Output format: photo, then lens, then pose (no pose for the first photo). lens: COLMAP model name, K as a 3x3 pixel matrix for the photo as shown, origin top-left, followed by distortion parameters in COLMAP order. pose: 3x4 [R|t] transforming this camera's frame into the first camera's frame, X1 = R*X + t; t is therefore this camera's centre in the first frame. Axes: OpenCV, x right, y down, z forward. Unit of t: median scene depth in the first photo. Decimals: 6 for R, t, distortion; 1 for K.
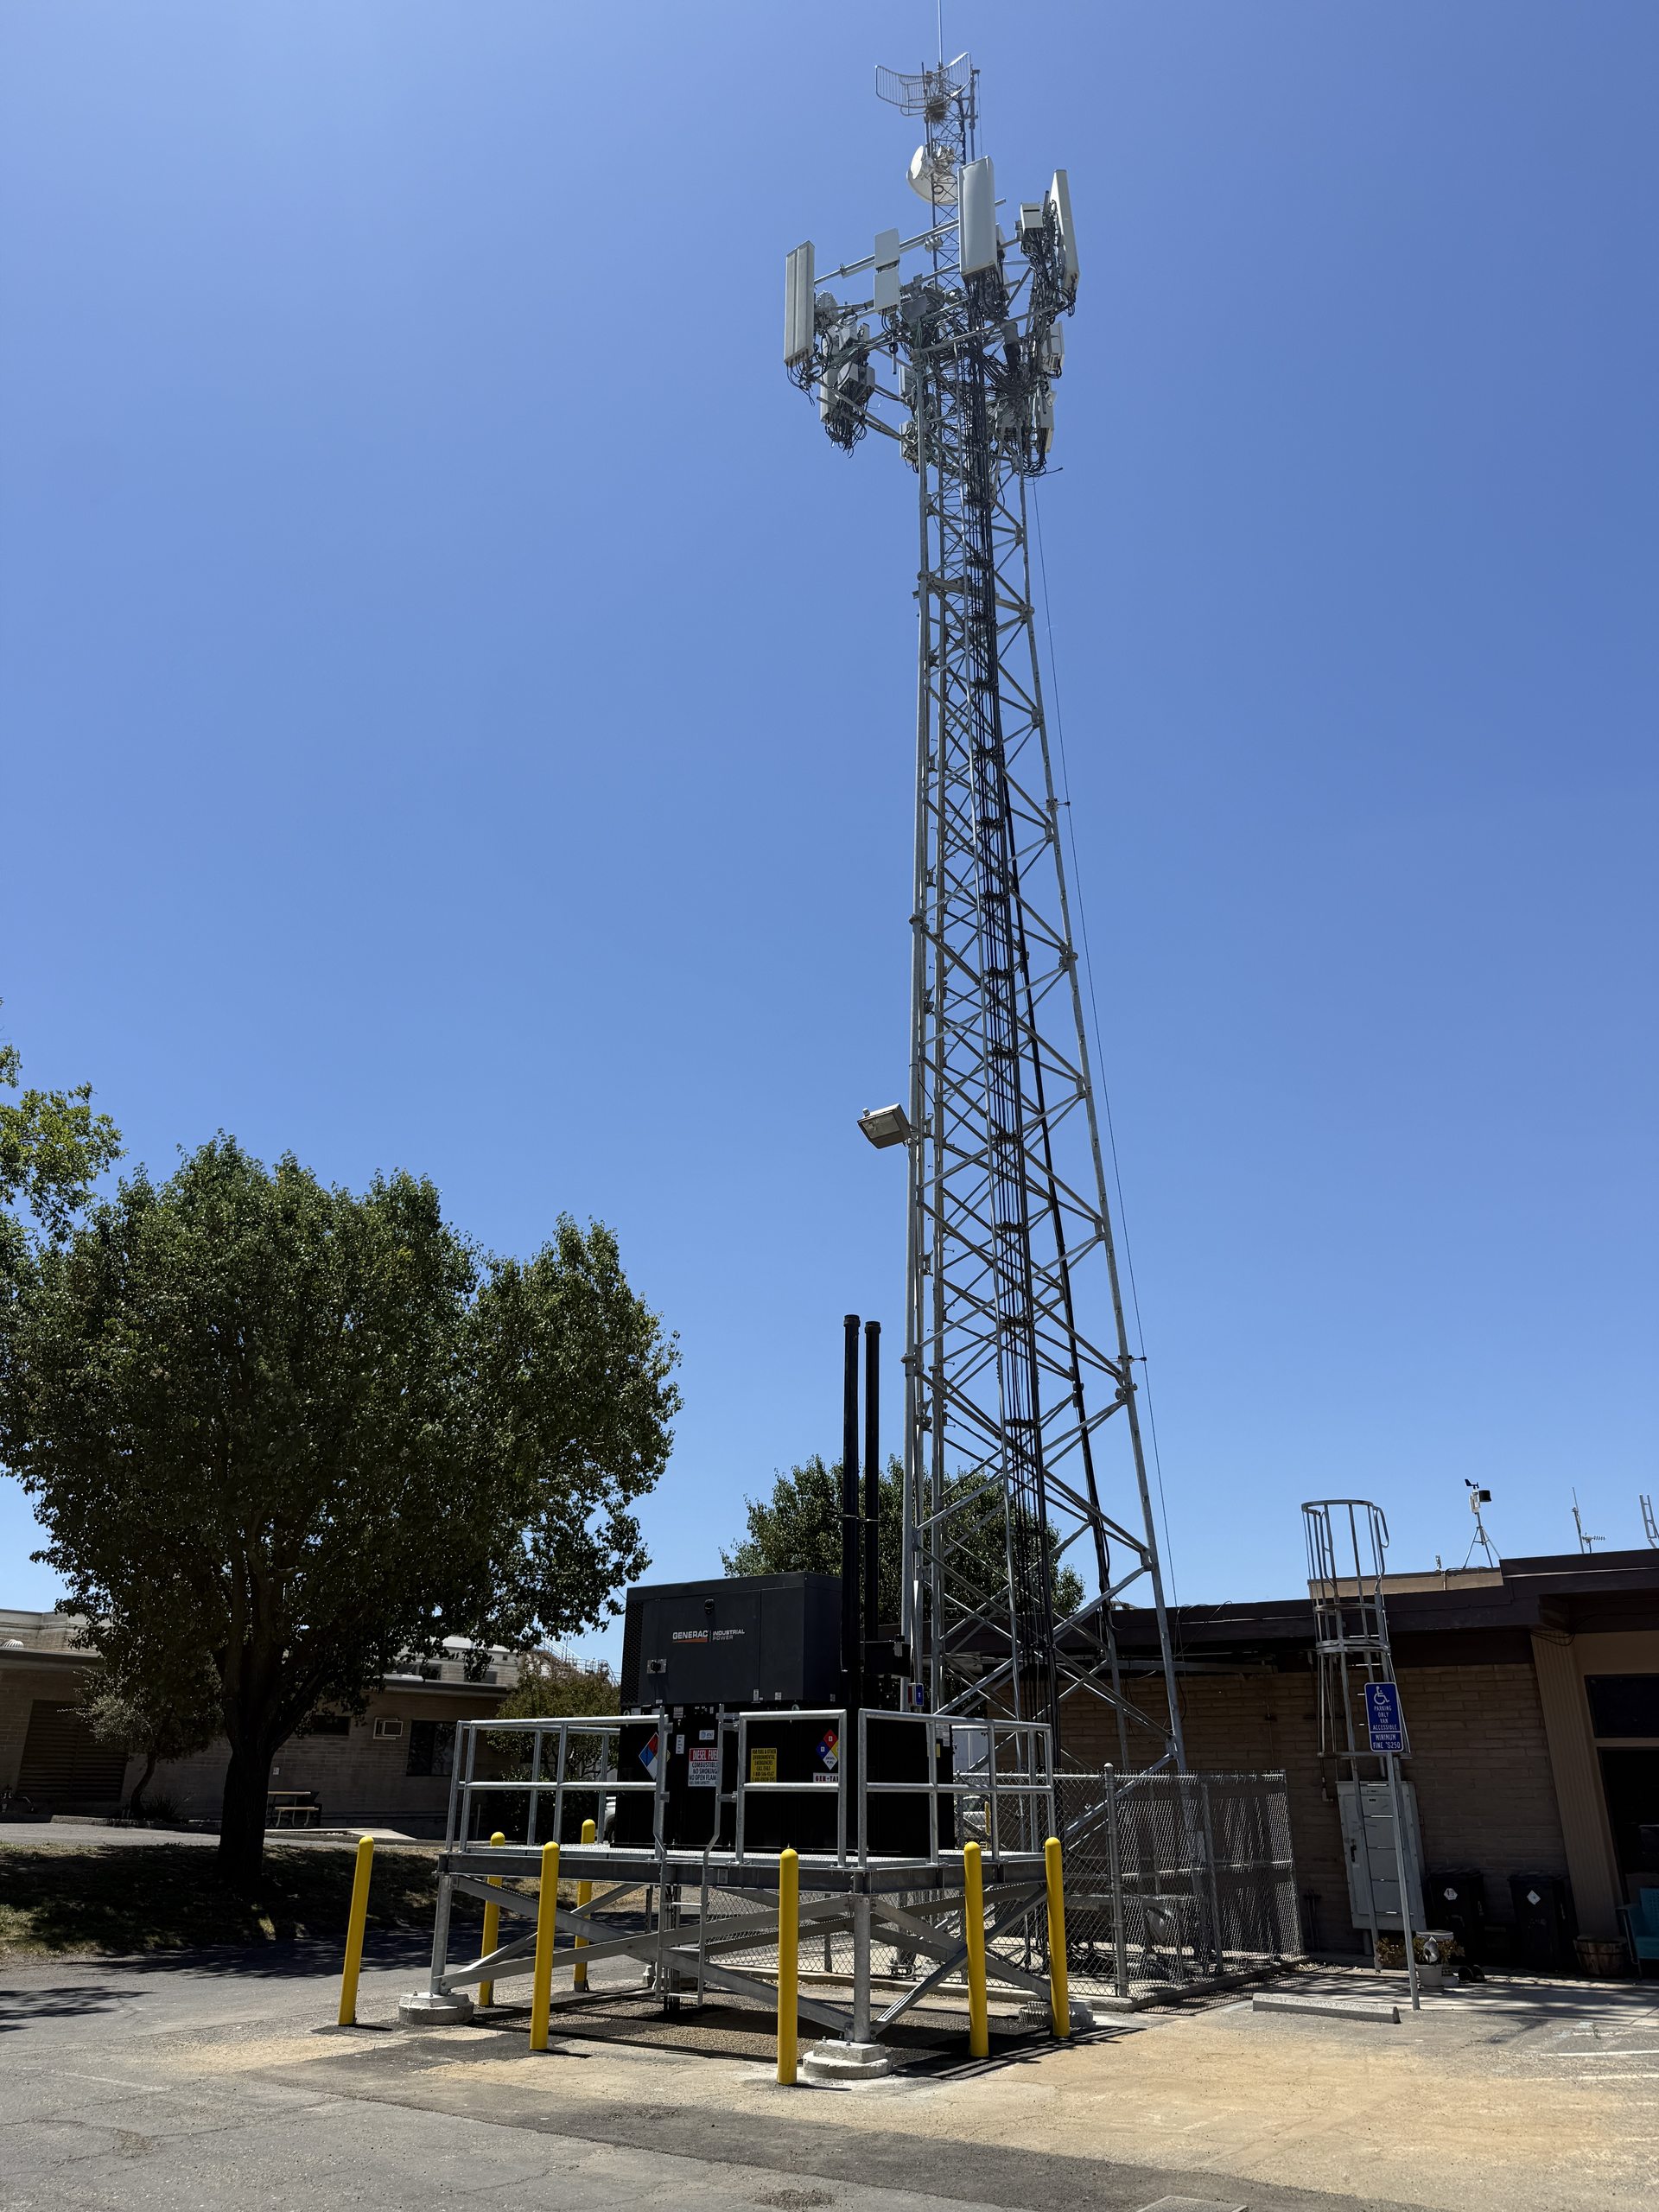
lens RADIAL K [[1676.5, 0, 829.5], [0, 1676.5, 1106.0], [0, 0, 1]] dist [0.024460, 0.001264]
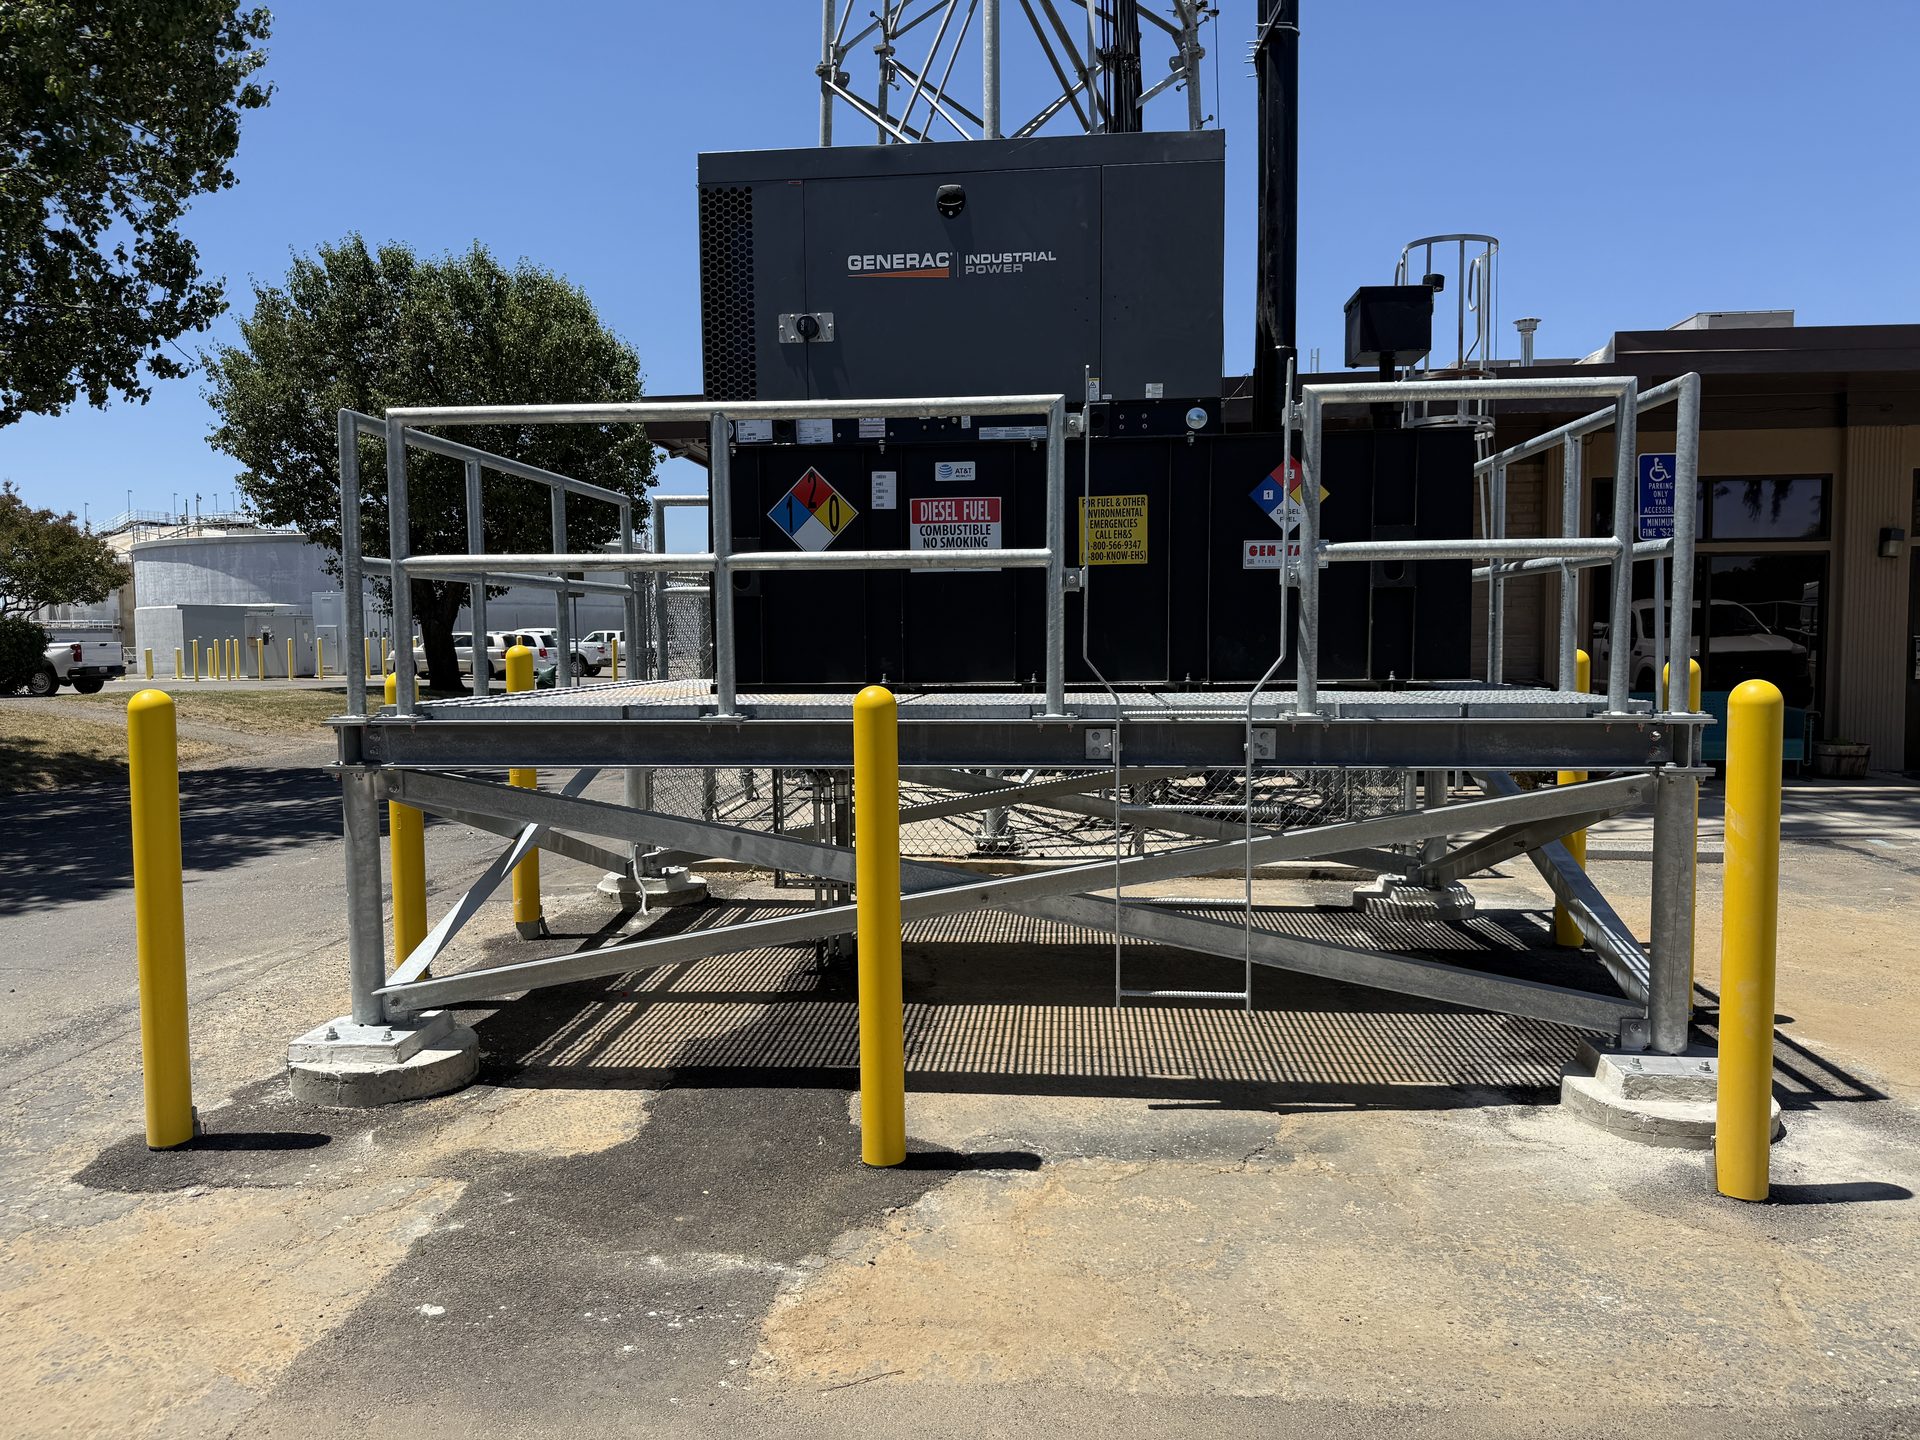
lens RADIAL K [[1361.0, 0, 960.0], [0, 1361.0, 720.0], [0, 0, 1]] dist [0.009943, -0.001545]
pose [[0.850657, -0.047819, 0.523541, -0.205280], [-0.183657, 0.906080, 0.381168, 0.218152], [-0.492597, -0.420396, 0.761981, 0.508406]]
